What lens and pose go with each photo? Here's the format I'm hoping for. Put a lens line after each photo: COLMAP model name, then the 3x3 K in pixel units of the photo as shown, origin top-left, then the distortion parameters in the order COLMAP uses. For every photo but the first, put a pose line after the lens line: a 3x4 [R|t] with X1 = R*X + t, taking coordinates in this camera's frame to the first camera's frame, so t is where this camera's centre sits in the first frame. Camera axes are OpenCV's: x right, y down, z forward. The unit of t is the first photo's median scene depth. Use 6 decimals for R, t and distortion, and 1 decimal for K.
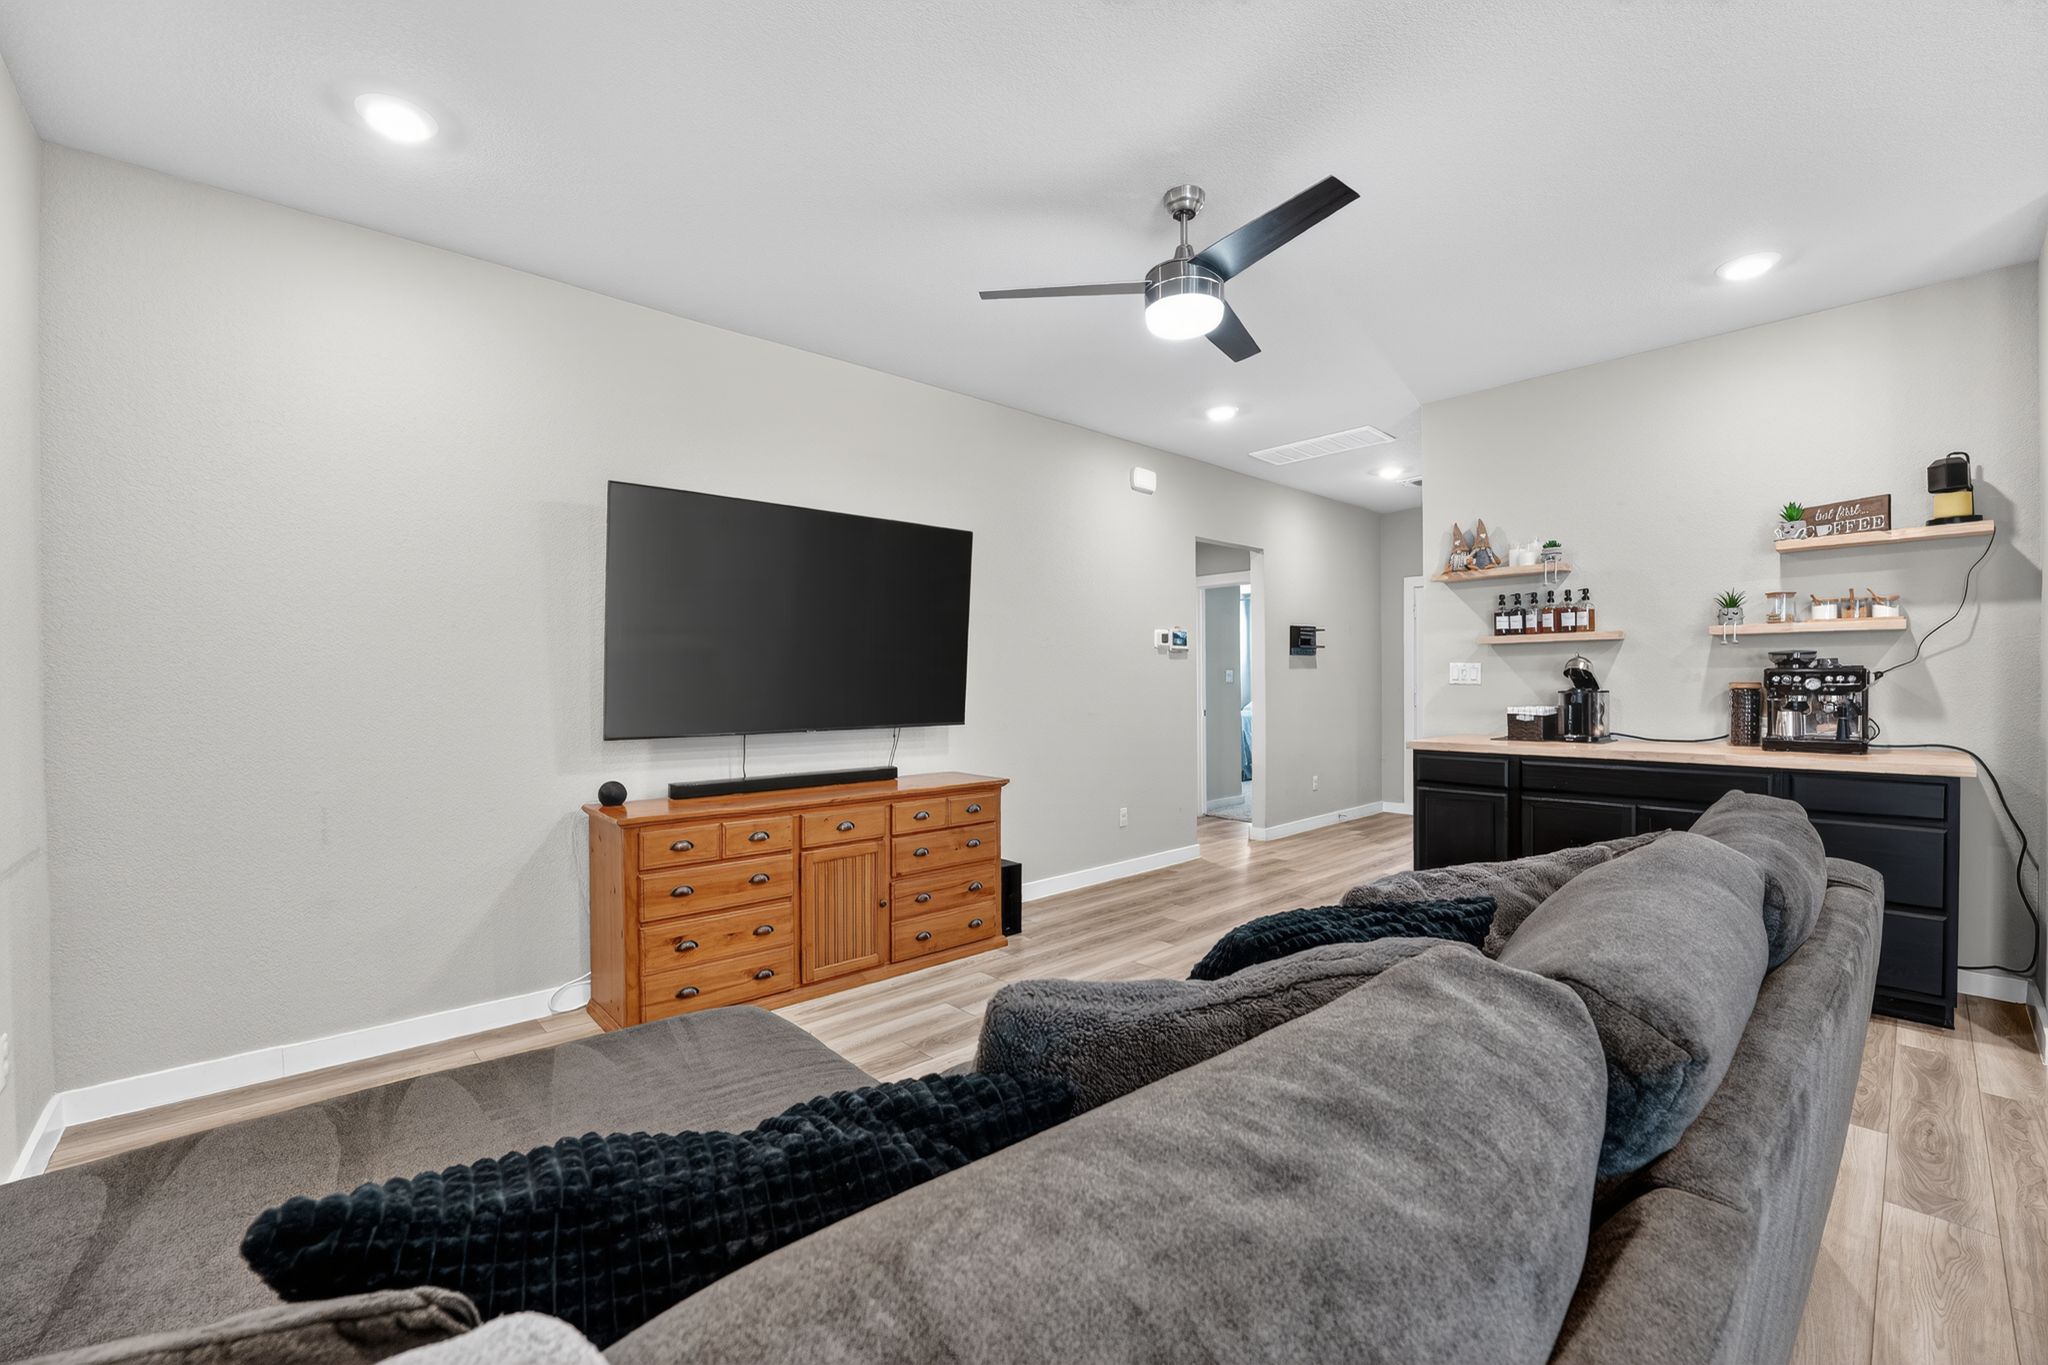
lens RADIAL K [[853.4, 0, 992.9], [0, 853.4, 684.6], [0, 0, 1]] dist [-0.001644, -0.000146]
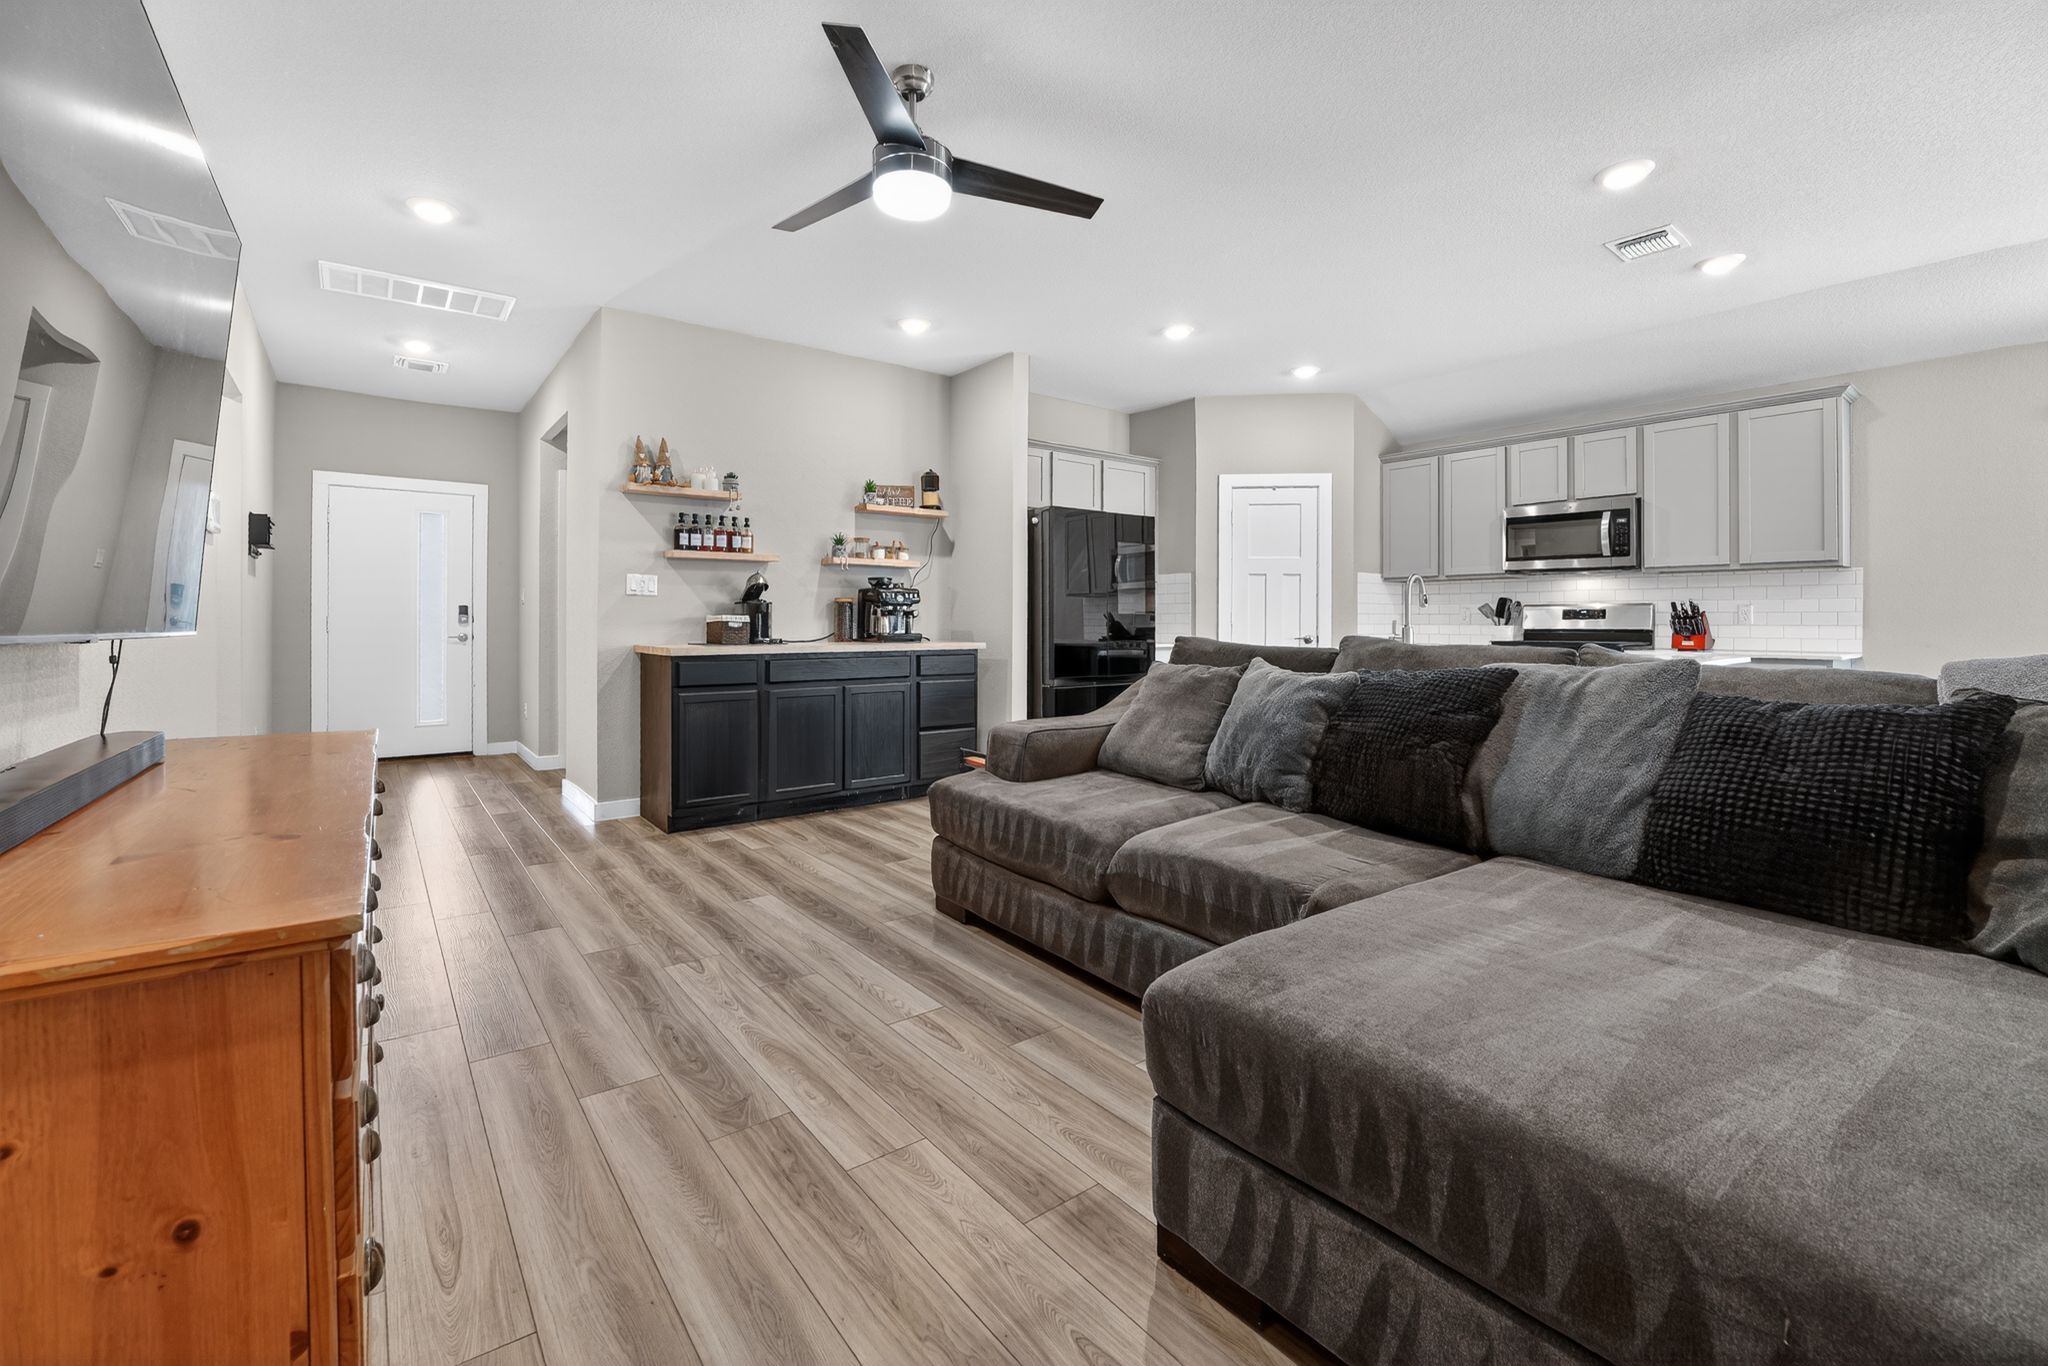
lens RADIAL K [[856.3, 0, 1035.1], [0, 856.3, 633.7], [0, 0, 1]] dist [-0.023862, 0.000027]
pose [[0.051243, -0.008838, 0.998647, -0.523009], [-0.000464, 0.999961, 0.008874, 0.042970], [-0.998686, -0.000918, 0.051237, 0.565265]]
